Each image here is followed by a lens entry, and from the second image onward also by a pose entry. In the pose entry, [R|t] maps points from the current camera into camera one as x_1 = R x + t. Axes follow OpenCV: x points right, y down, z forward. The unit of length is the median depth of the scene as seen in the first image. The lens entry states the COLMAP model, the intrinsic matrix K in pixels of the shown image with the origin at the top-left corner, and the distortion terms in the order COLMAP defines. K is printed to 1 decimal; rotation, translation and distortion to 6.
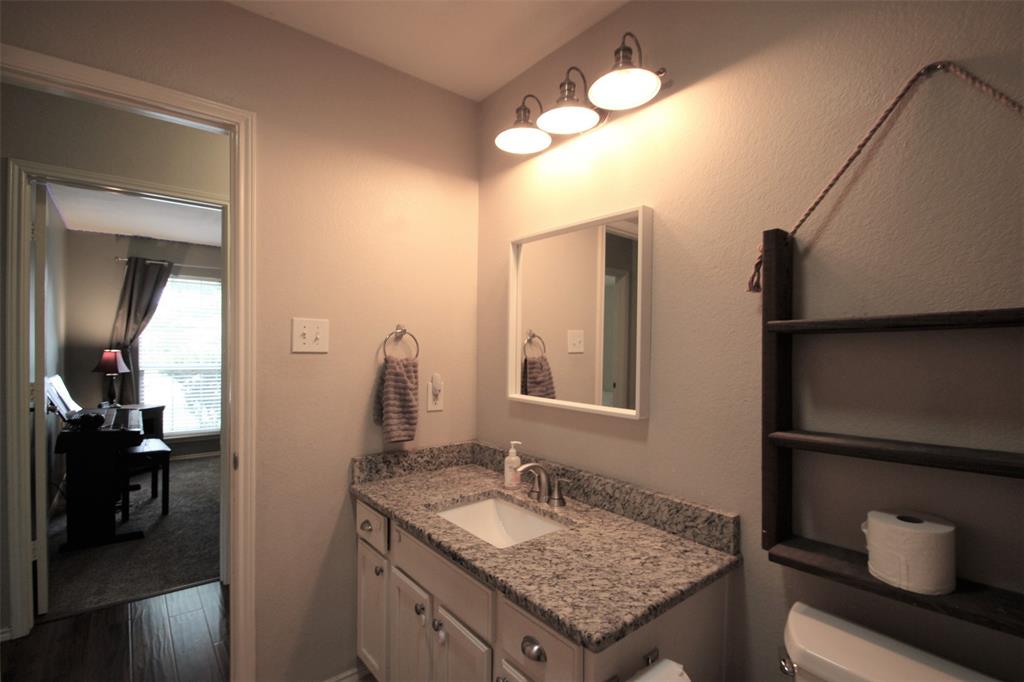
lens RADIAL K [[474.7, 0, 518.2], [0, 474.7, 345.8], [0, 0, 1]] dist [0.008624, -0.012127]
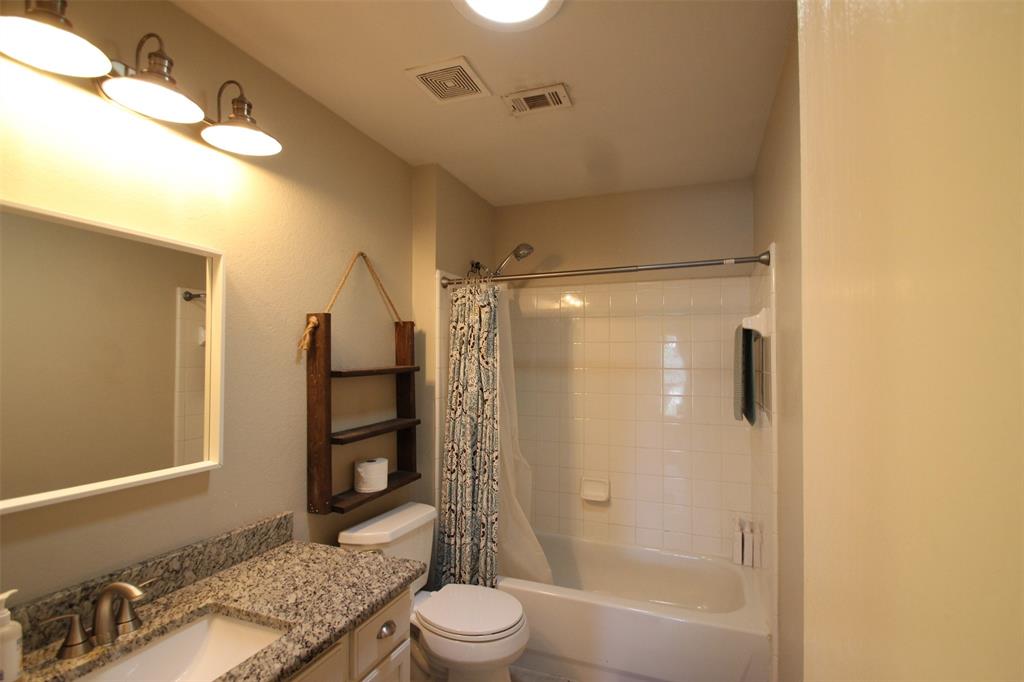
lens RADIAL K [[474.7, 0, 520.9], [0, 474.7, 349.1], [0, 0, 1]] dist [0.008624, -0.012127]
pose [[-0.503626, 0.015504, 0.863783, -1.012931], [-0.006457, 0.999743, -0.021708, -0.079664], [-0.863898, -0.016510, -0.503397, 1.066865]]
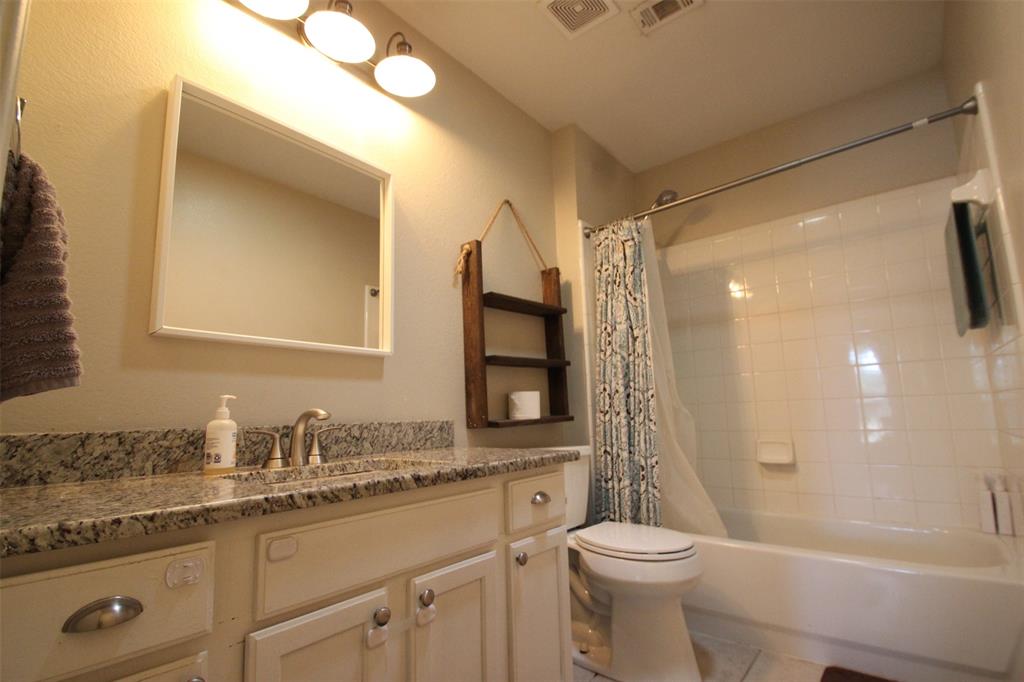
lens RADIAL K [[474.7, 0, 522.6], [0, 474.7, 348.4], [0, 0, 1]] dist [0.008624, -0.012127]
pose [[-0.206975, 0.135631, 0.968899, -0.966379], [0.027300, 0.990759, -0.132859, 0.322765], [-0.977965, -0.001048, -0.208765, 1.035364]]
